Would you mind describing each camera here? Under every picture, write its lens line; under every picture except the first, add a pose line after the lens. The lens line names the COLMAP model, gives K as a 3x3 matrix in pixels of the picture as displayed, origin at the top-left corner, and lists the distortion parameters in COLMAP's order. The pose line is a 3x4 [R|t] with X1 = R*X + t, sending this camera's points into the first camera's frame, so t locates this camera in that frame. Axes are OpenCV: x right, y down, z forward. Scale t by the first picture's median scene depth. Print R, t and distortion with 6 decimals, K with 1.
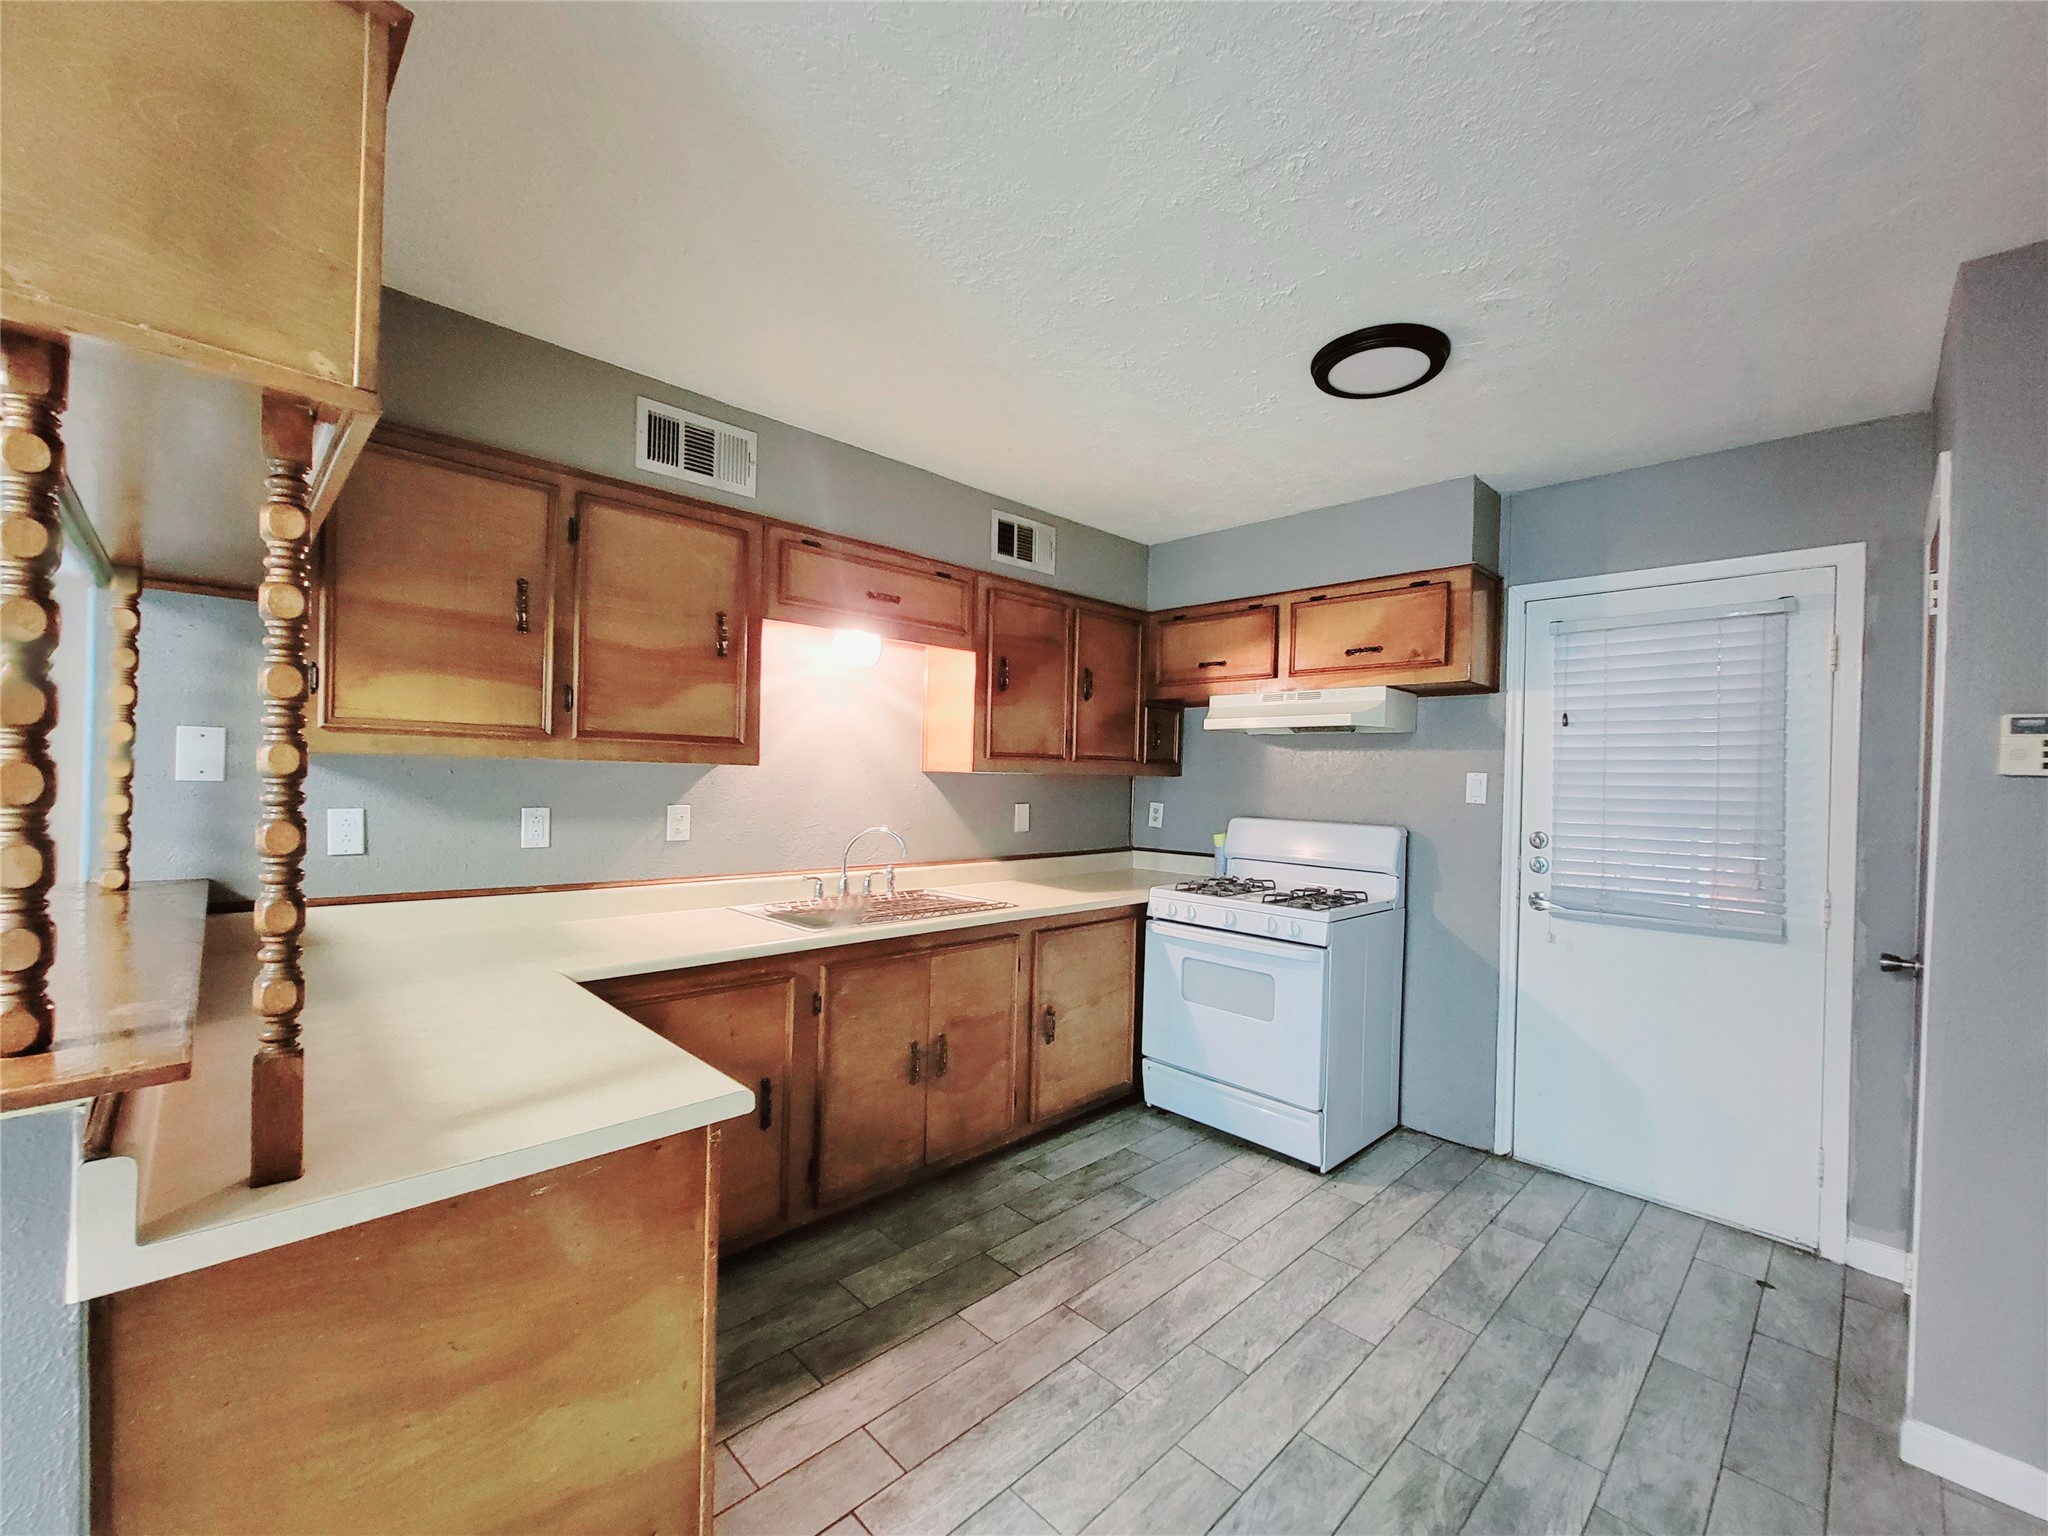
lens RADIAL K [[837.8, 0, 1021.5], [0, 837.8, 770.5], [0, 0, 1]] dist [-0.003859, -0.001418]
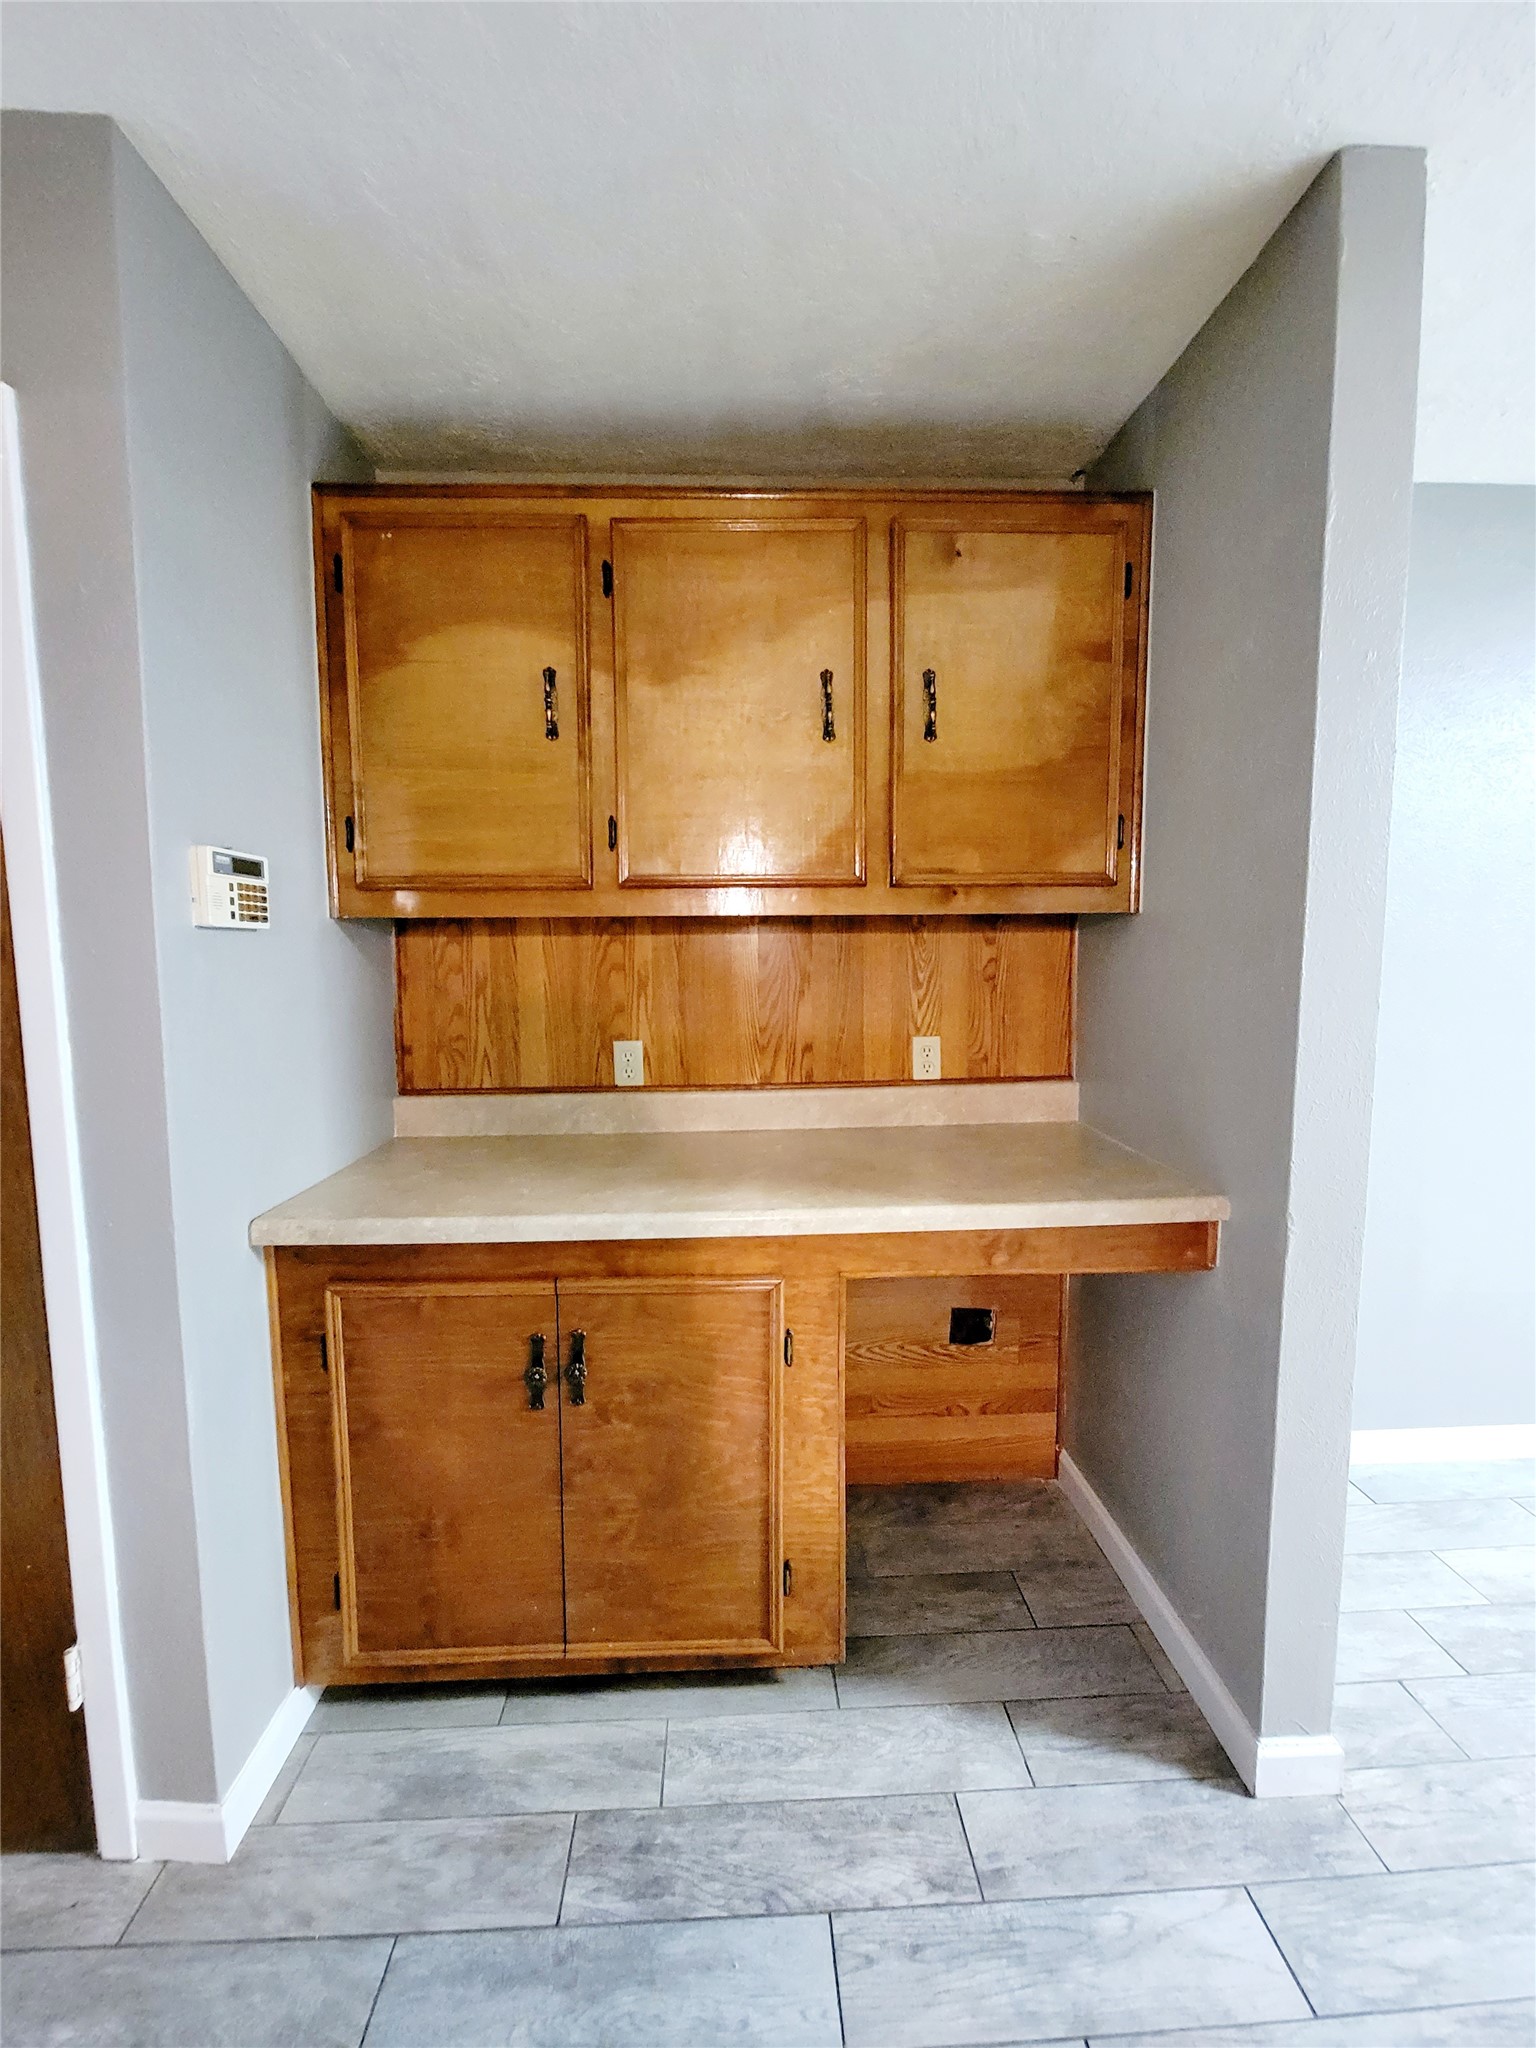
lens RADIAL K [[837.8, 0, 766.4], [0, 837.8, 1025.8], [0, 0, 1]] dist [-0.003859, -0.001418]
pose [[-0.748819, -0.084490, 0.657368, 0.177325], [-0.017178, 0.993982, 0.108188, 0.002179], [-0.662552, 0.069721, -0.745764, 0.751237]]
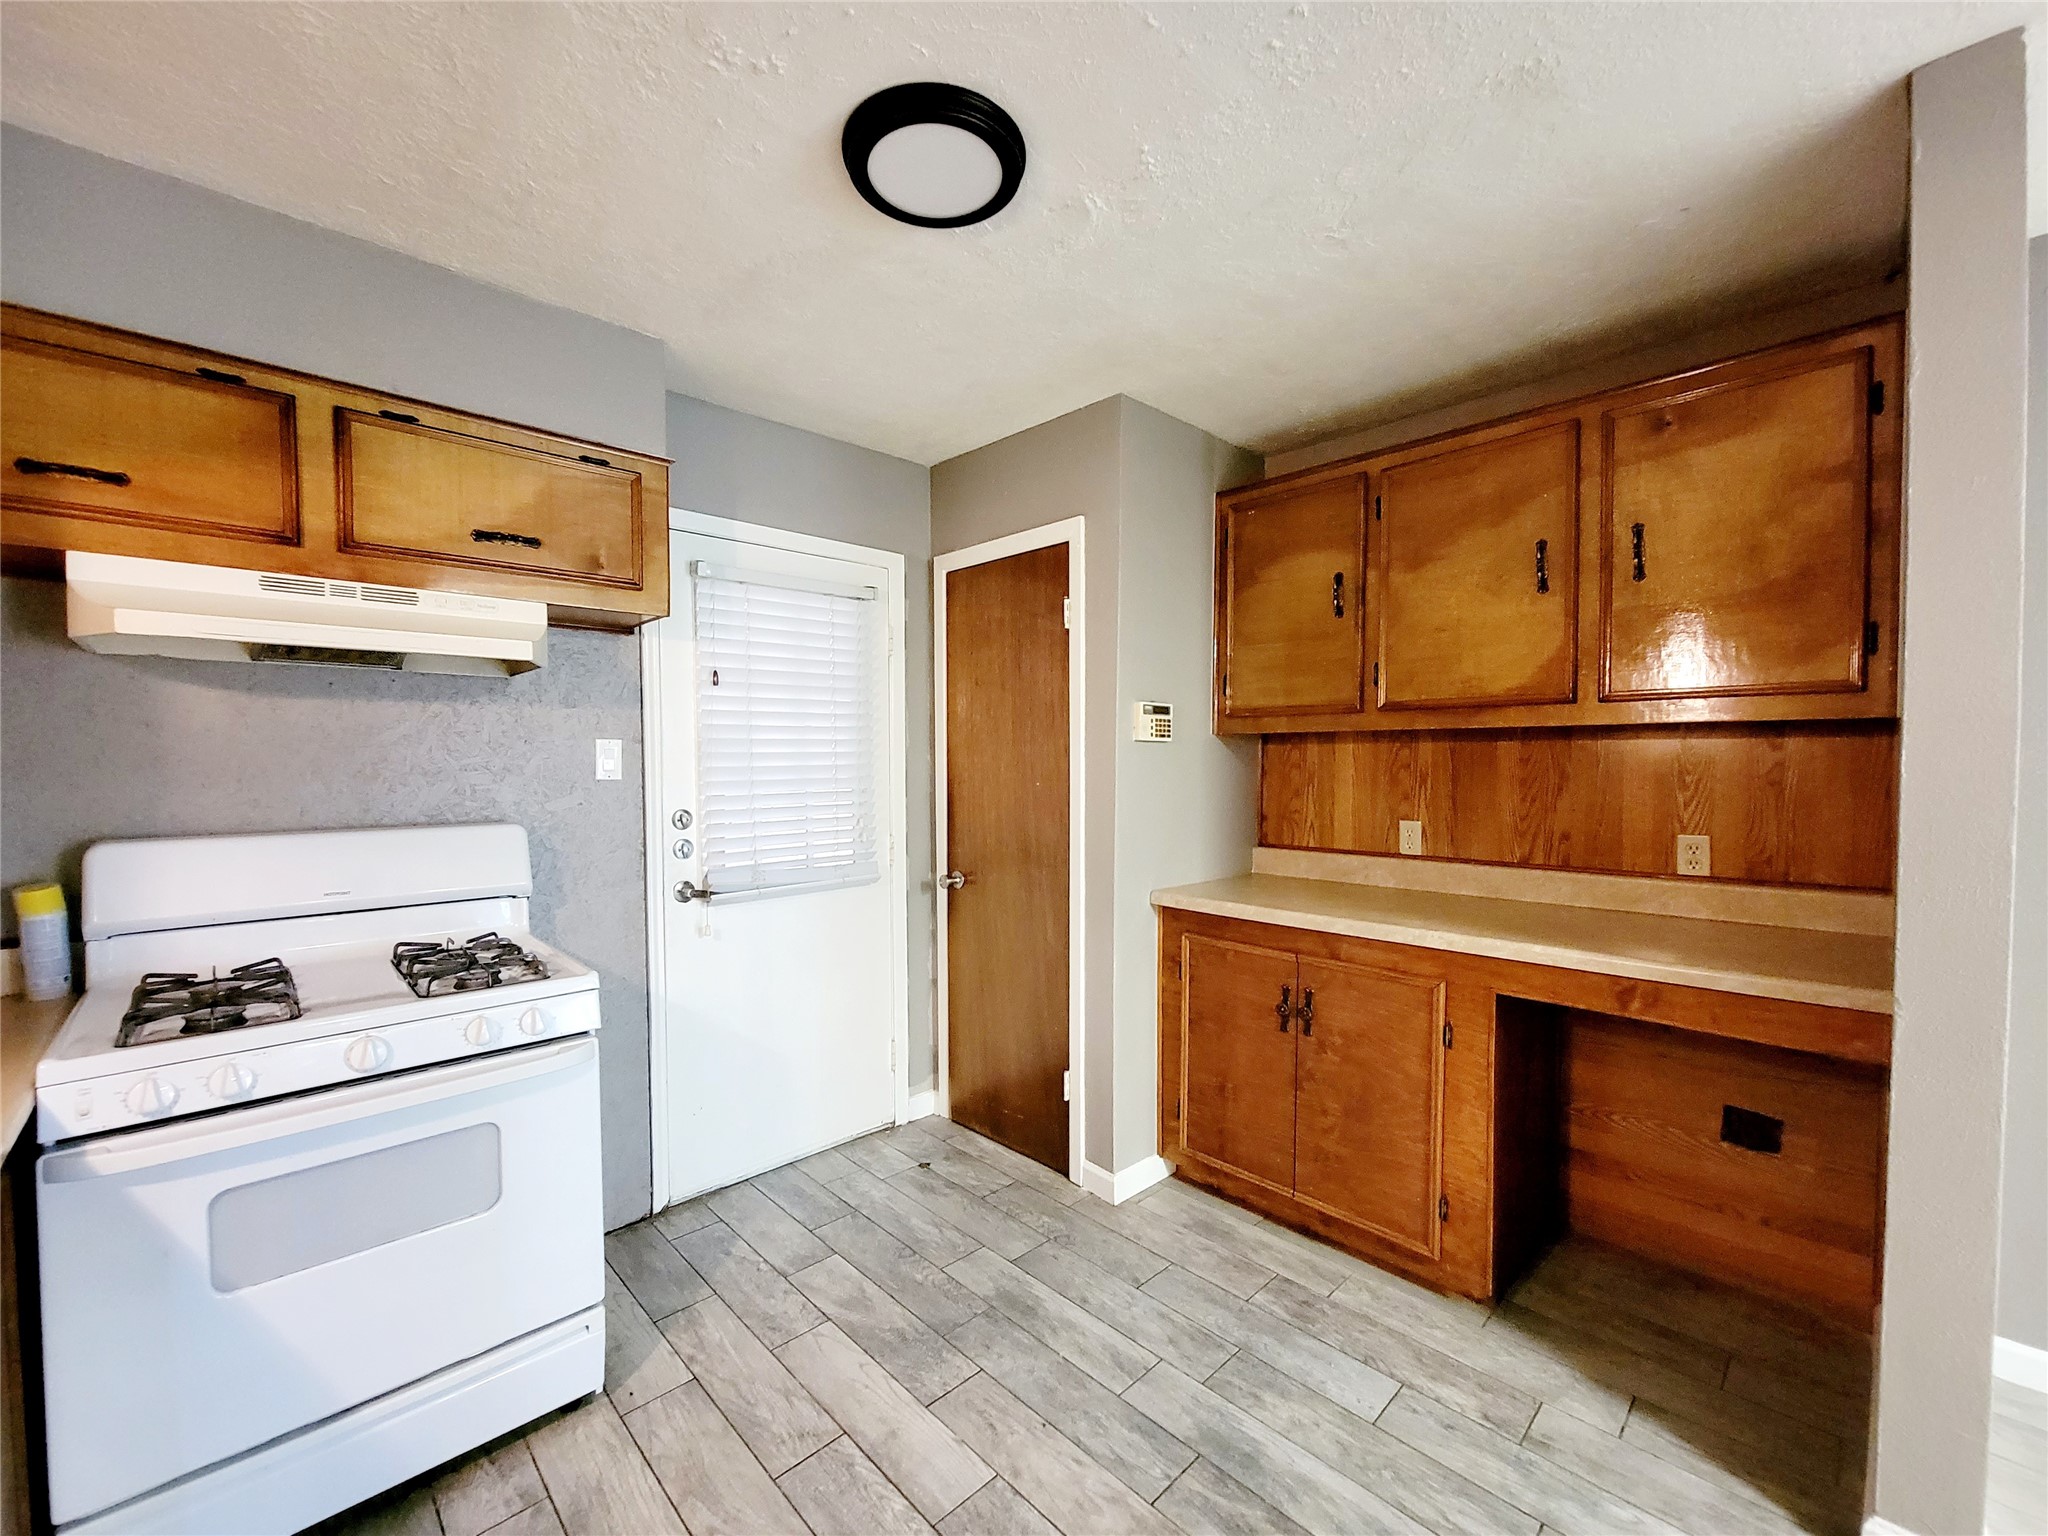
lens RADIAL K [[837.8, 0, 1025.2], [0, 837.8, 777.3], [0, 0, 1]] dist [-0.003859, -0.001418]
pose [[-0.001344, -0.051998, 0.998646, -0.244669], [-0.004027, 0.998639, 0.051992, -0.004223], [-0.999991, -0.003951, -0.001551, 0.739546]]
